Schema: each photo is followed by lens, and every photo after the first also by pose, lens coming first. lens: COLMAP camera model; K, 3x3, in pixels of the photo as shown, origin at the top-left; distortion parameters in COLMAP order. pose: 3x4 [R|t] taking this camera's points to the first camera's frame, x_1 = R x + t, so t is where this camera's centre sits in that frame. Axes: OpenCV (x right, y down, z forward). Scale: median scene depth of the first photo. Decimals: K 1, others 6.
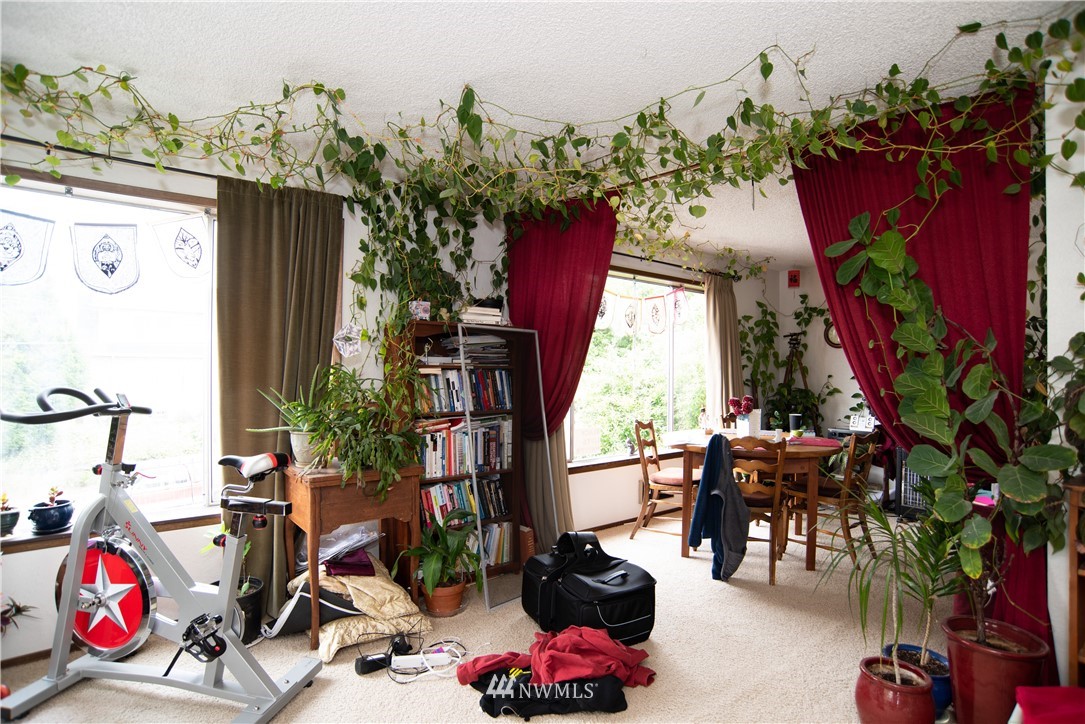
lens RADIAL K [[556.0, 0, 544.6], [0, 556.0, 365.5], [0, 0, 1]] dist [-0.042438, 0.001462]
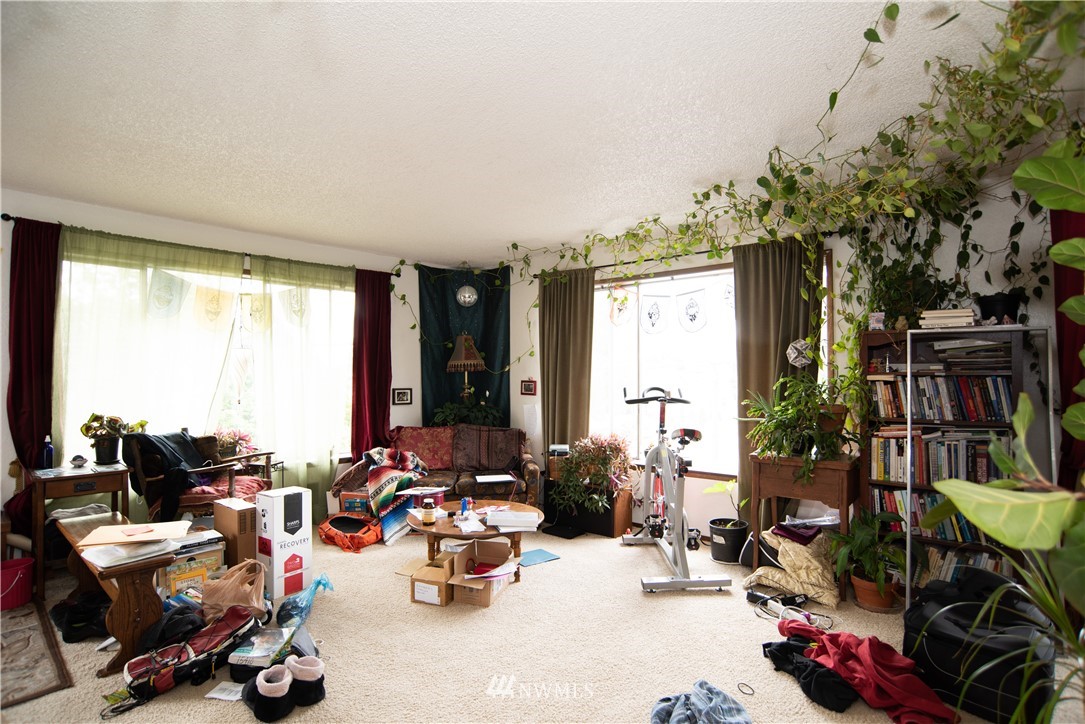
lens RADIAL K [[556.0, 0, 546.7], [0, 556.0, 361.3], [0, 0, 1]] dist [-0.042438, 0.001462]
pose [[0.205374, -0.027261, -0.978304, 0.756925], [0.020449, 0.999513, -0.023559, -0.011704], [0.978470, -0.015167, 0.205832, 0.187338]]
